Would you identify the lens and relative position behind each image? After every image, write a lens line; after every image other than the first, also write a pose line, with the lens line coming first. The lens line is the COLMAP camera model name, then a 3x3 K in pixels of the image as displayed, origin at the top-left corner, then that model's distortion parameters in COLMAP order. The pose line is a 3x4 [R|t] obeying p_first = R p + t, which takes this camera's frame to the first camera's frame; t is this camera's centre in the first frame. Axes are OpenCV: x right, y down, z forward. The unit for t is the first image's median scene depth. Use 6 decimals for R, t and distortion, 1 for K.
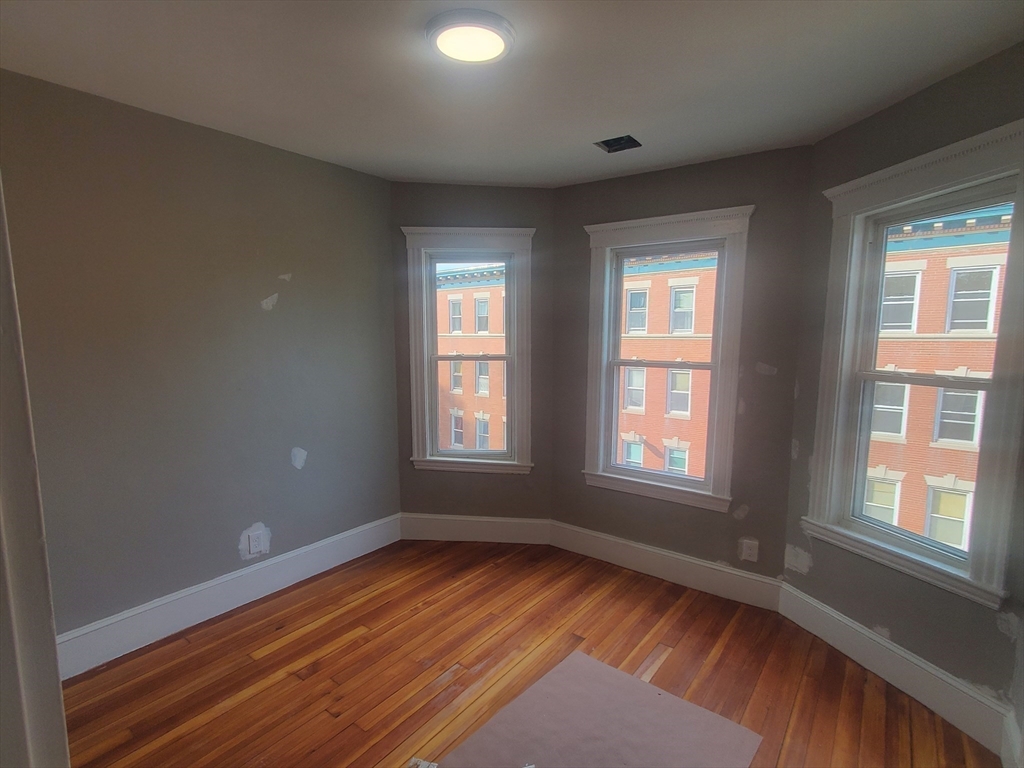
lens RADIAL K [[518.3, 0, 511.5], [0, 518.3, 390.5], [0, 0, 1]] dist [-0.000936, 0.014192]
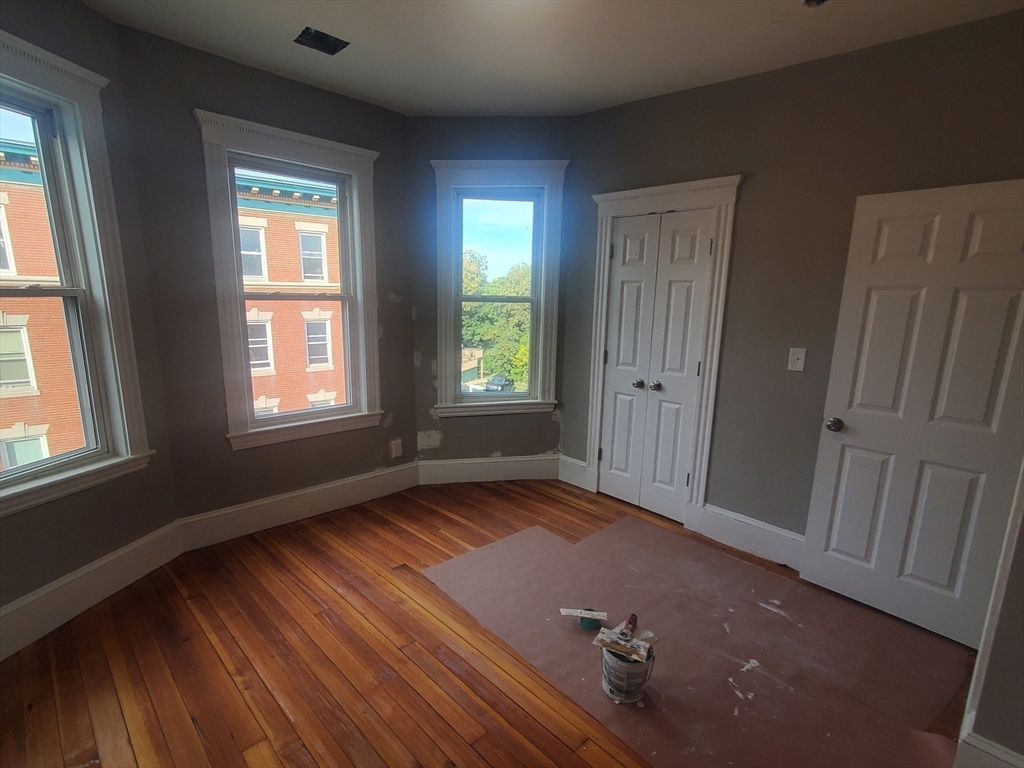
lens RADIAL K [[515.5, 0, 512.0], [0, 515.5, 384.0], [0, 0, 1]] dist [0.000910, 0.000379]
pose [[0.154620, -0.177811, 0.971841, -0.683099], [0.083997, 0.982475, 0.166393, -0.020498], [-0.984397, 0.055904, 0.166846, 0.548730]]
